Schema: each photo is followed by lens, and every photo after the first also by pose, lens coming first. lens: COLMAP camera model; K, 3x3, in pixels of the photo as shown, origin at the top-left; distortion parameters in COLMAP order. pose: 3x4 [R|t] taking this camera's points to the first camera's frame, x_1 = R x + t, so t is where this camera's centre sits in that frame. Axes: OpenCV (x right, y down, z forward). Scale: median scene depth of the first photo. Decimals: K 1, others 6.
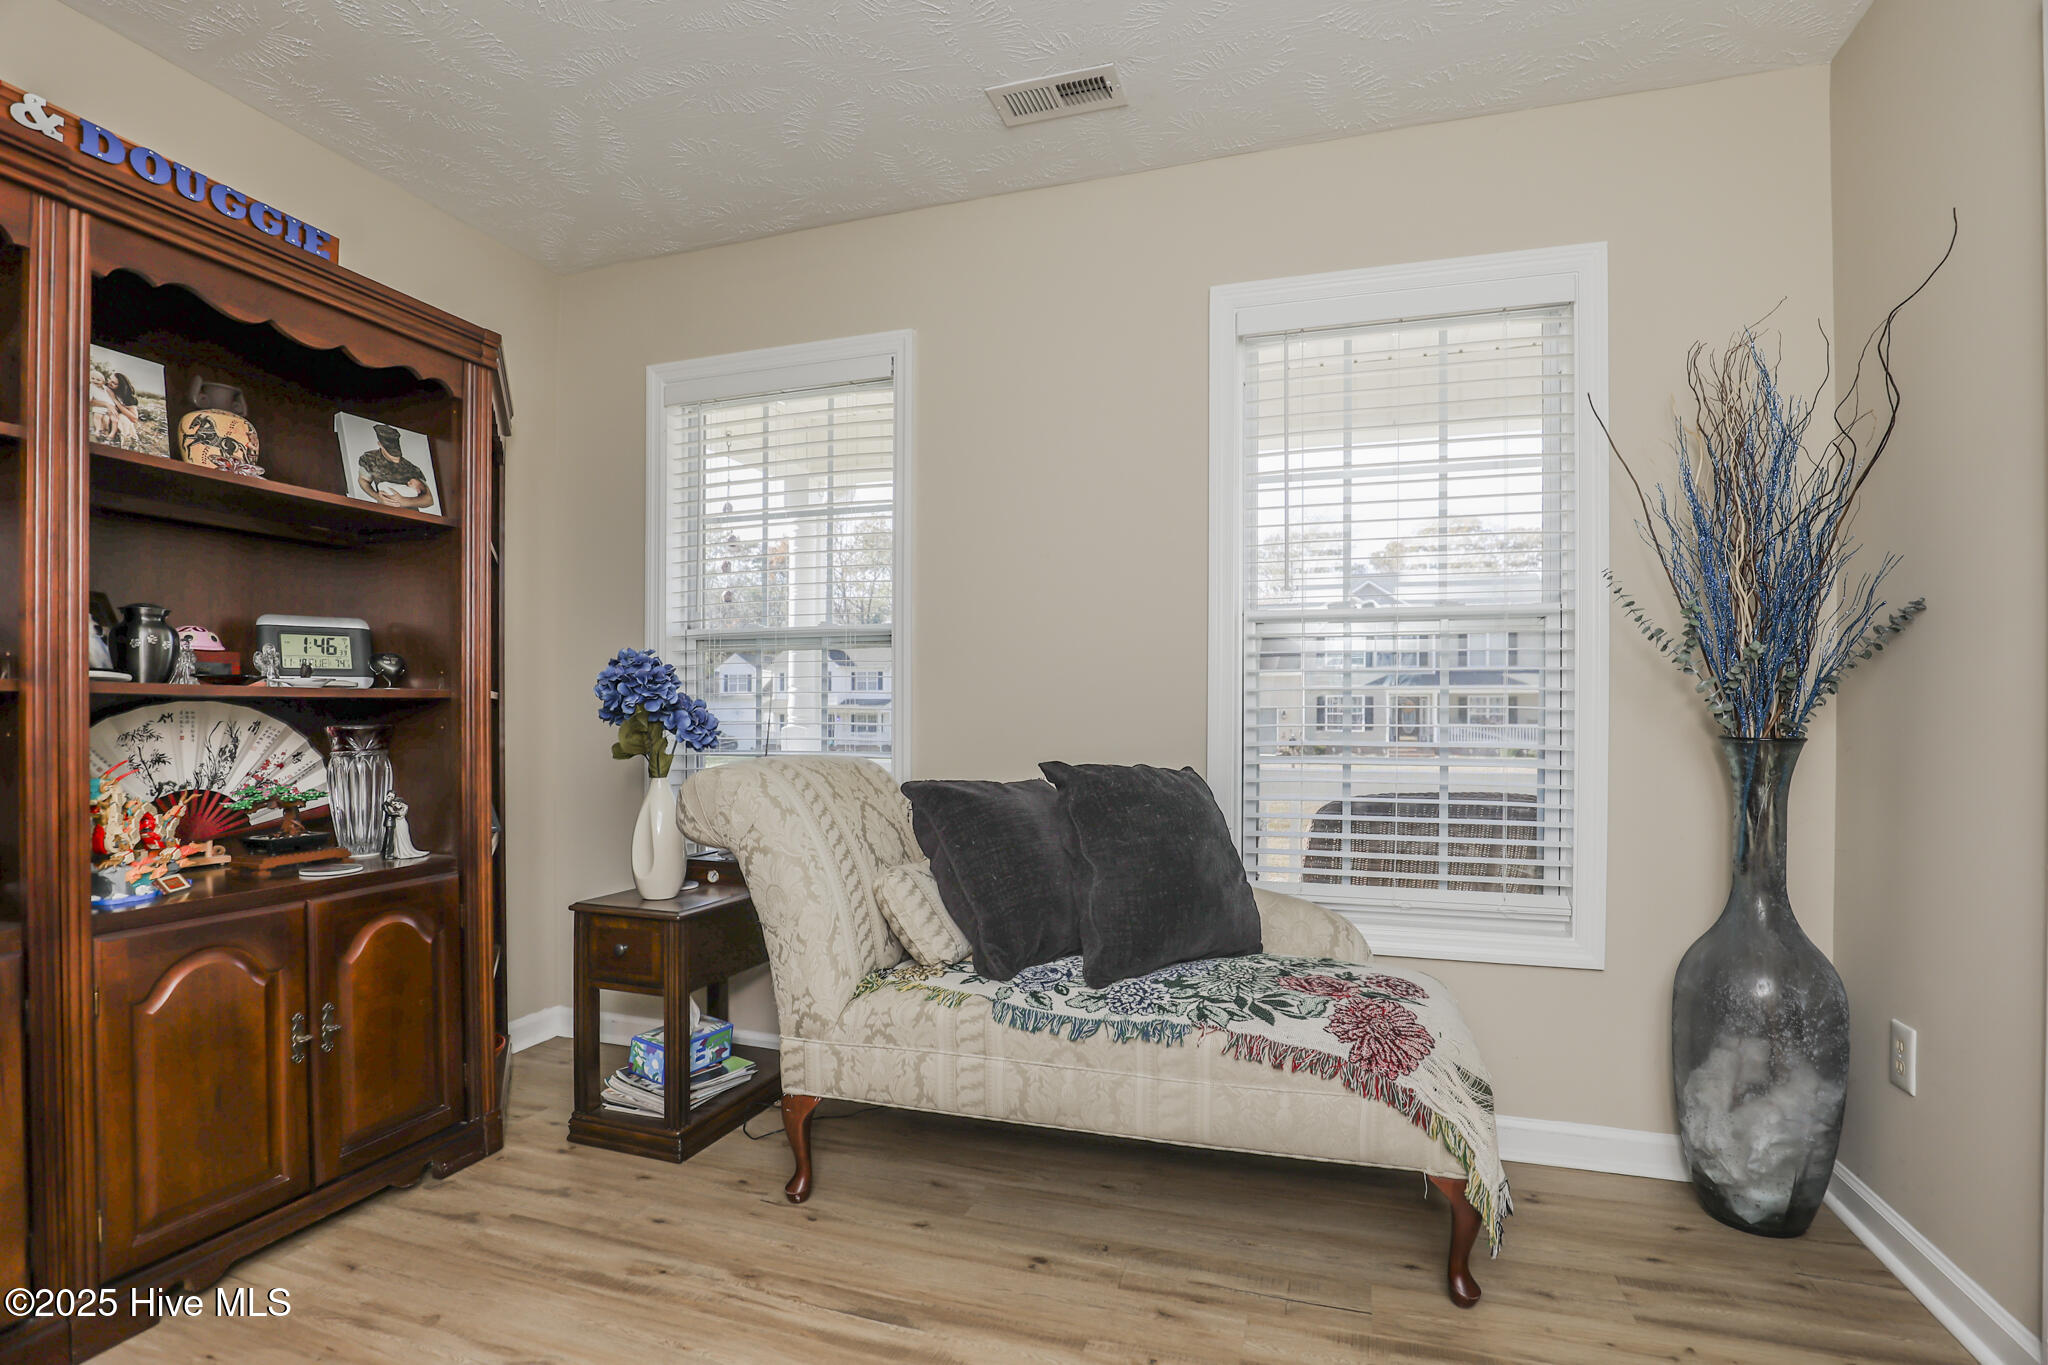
lens RADIAL K [[940.6, 0, 1069.8], [0, 940.6, 719.6], [0, 0, 1]] dist [-0.042208, 0.007855]
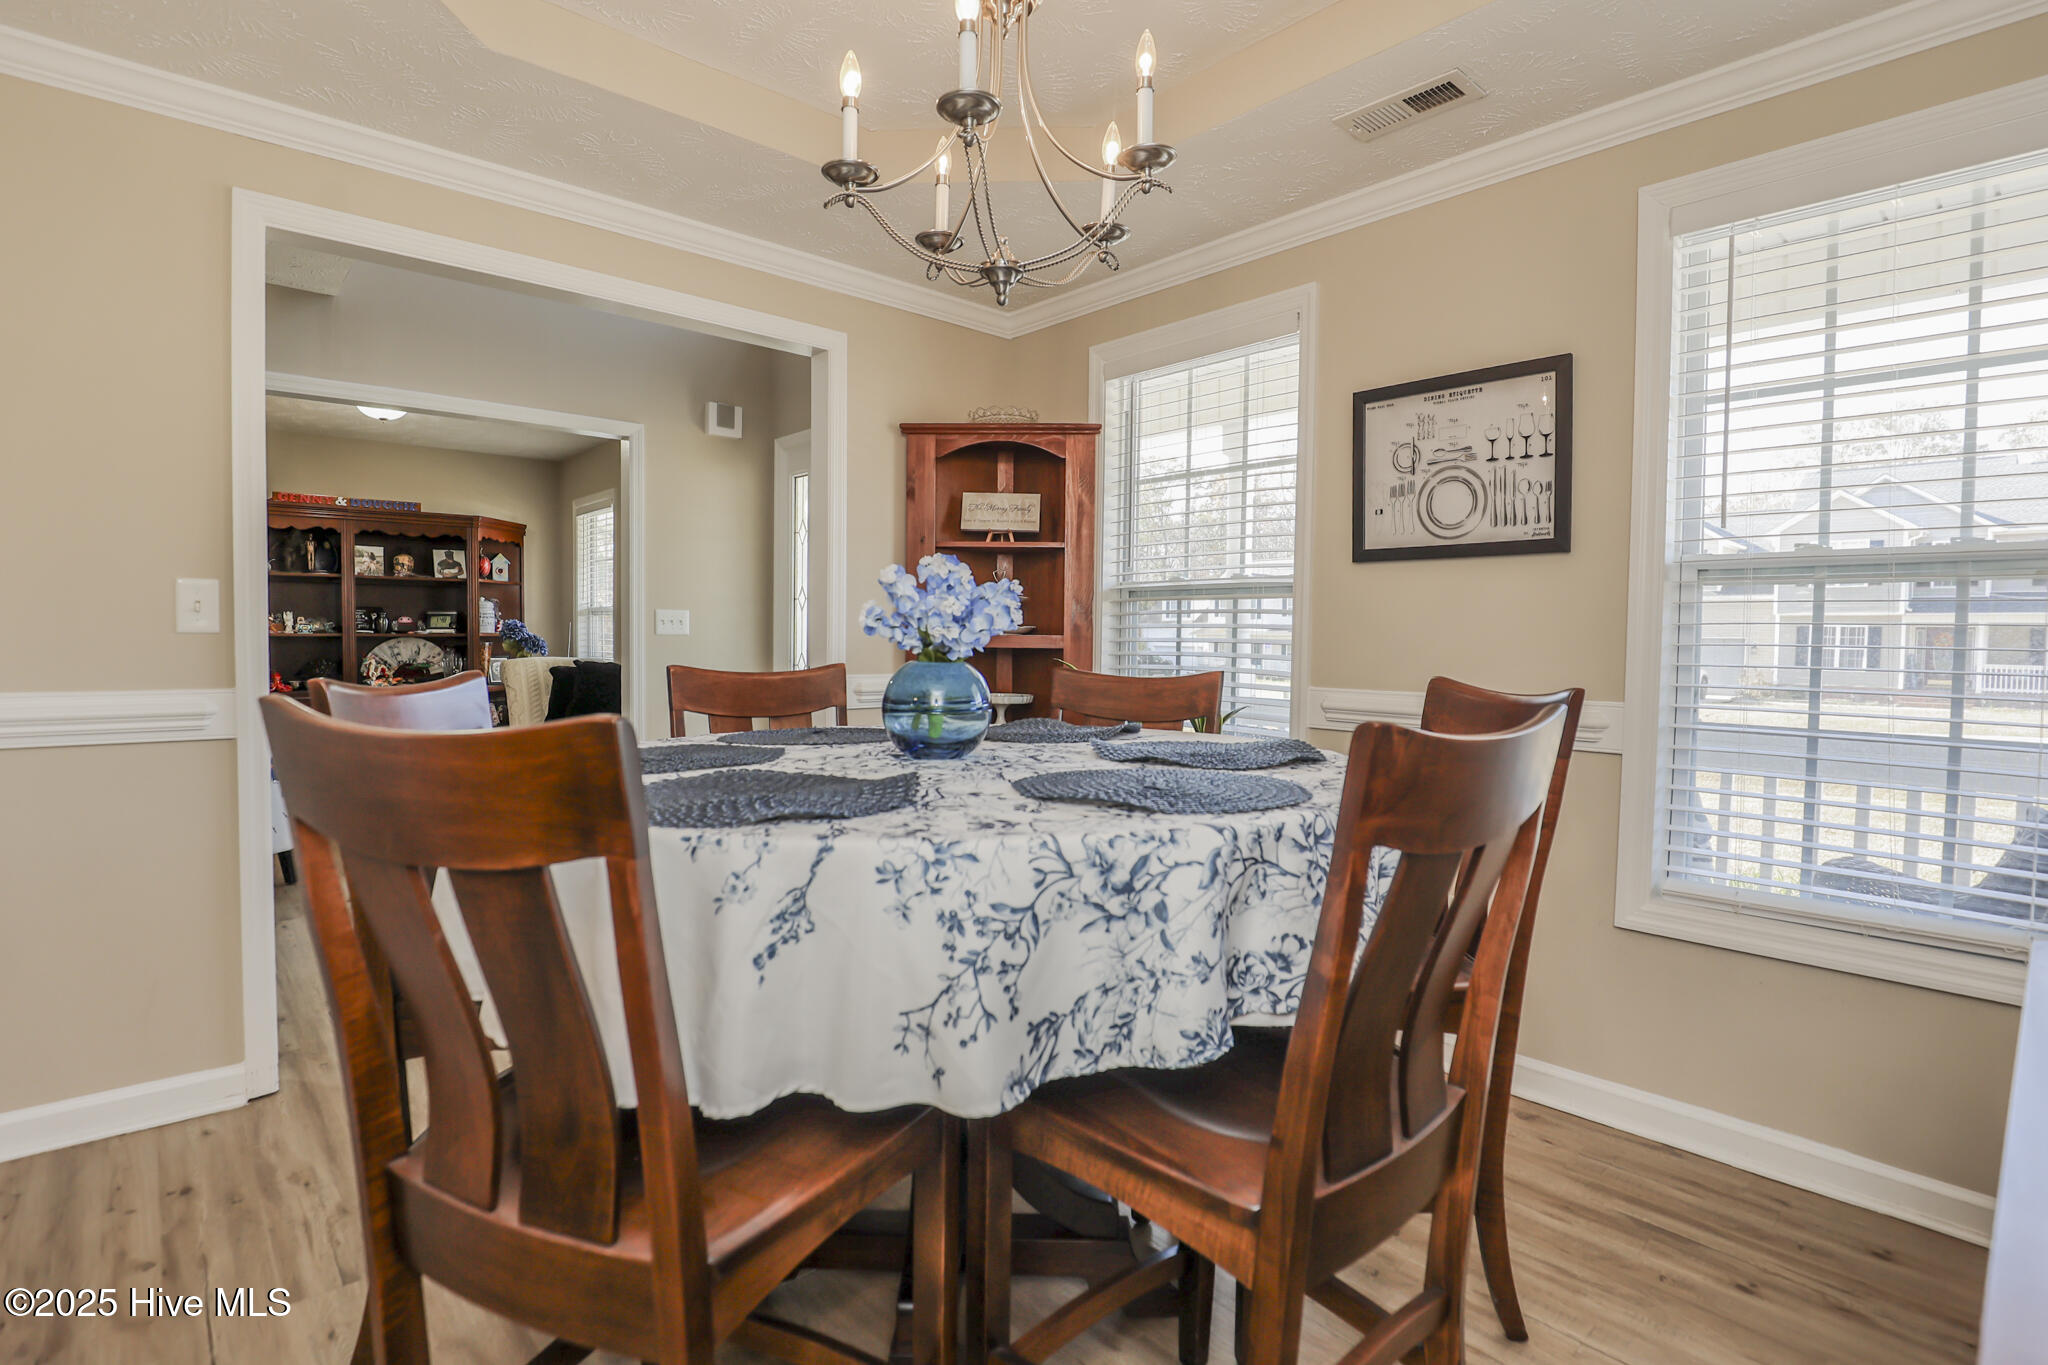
lens RADIAL K [[983.7, 0, 1020.6], [0, 983.7, 673.7], [0, 0, 1]] dist [-0.031794, -0.000005]
pose [[0.860741, 0.025605, -0.508399, 3.018867], [-0.012094, 0.999481, 0.029862, -0.021688], [0.508900, -0.019555, 0.860604, -1.012413]]
